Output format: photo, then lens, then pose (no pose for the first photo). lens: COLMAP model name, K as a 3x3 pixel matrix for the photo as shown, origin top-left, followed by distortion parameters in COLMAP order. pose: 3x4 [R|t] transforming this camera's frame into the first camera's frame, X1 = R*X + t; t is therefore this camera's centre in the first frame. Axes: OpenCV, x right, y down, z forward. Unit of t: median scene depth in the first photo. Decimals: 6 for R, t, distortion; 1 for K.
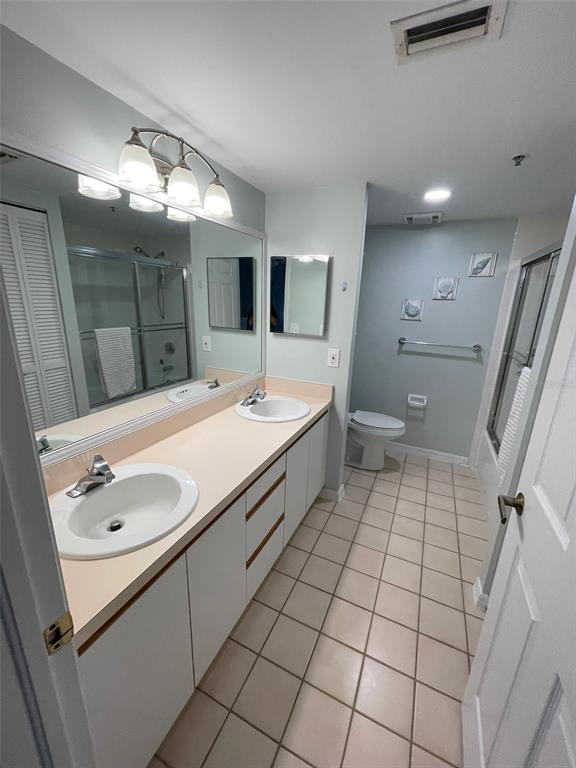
lens RADIAL K [[308.8, 0, 292.6], [0, 308.8, 381.9], [0, 0, 1]] dist [-0.003546, 0.000498]
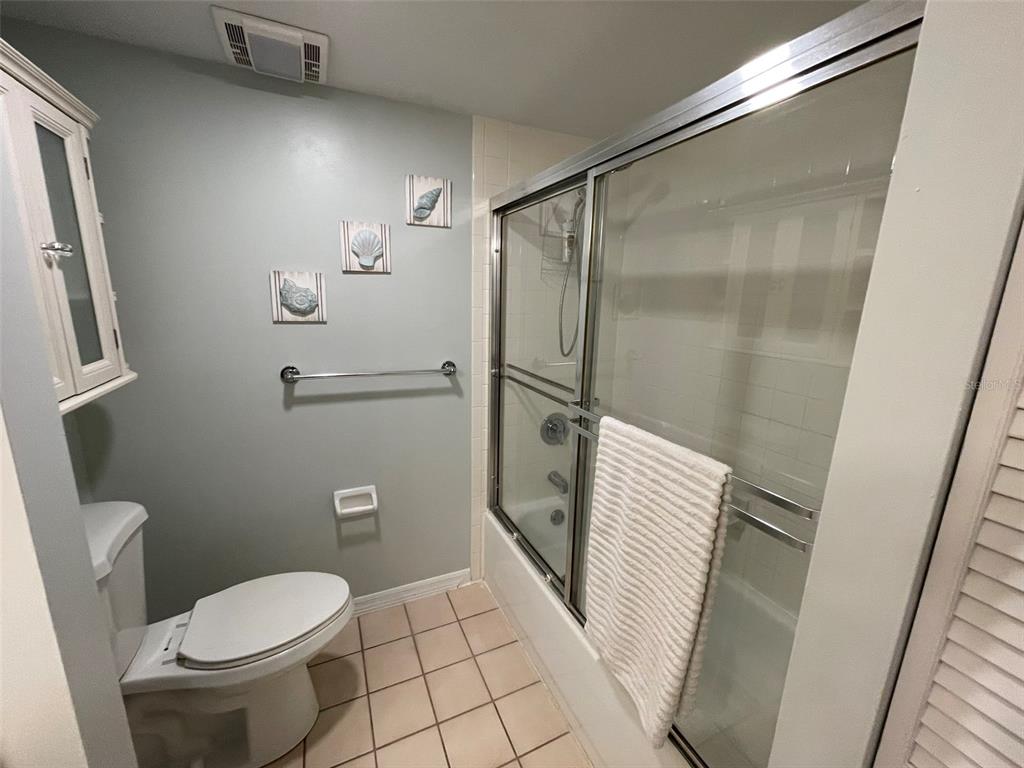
lens RADIAL K [[411.7, 0, 510.8], [0, 411.7, 381.6], [0, 0, 1]] dist [-0.003546, 0.000498]
pose [[0.653059, -0.178721, 0.735916, 0.156182], [0.198812, 0.978130, 0.061116, -0.105693], [-0.730745, 0.106397, 0.674308, 0.454827]]
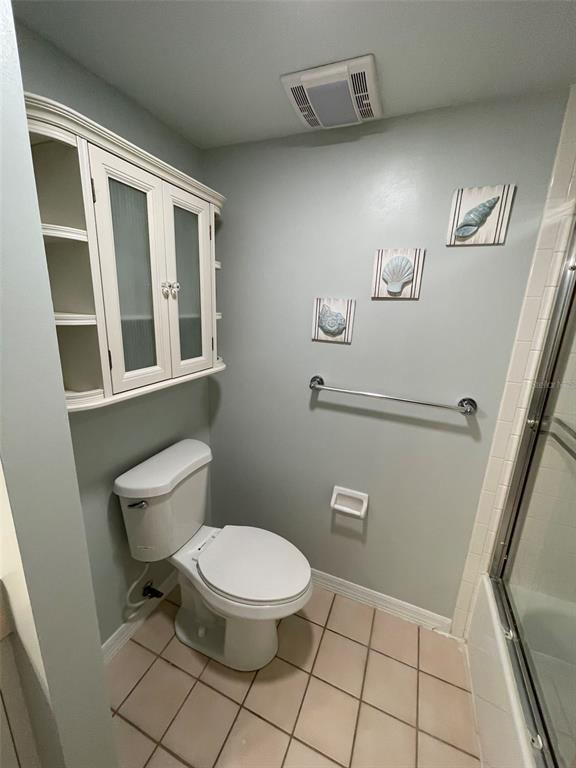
lens RADIAL K [[308.8, 0, 288.5], [0, 308.8, 382.7], [0, 0, 1]] dist [-0.003546, 0.000498]
pose [[0.999497, -0.004015, 0.031449, 0.311791], [0.004408, 0.999913, -0.012445, -0.135045], [-0.031396, 0.012578, 0.999428, 0.538754]]
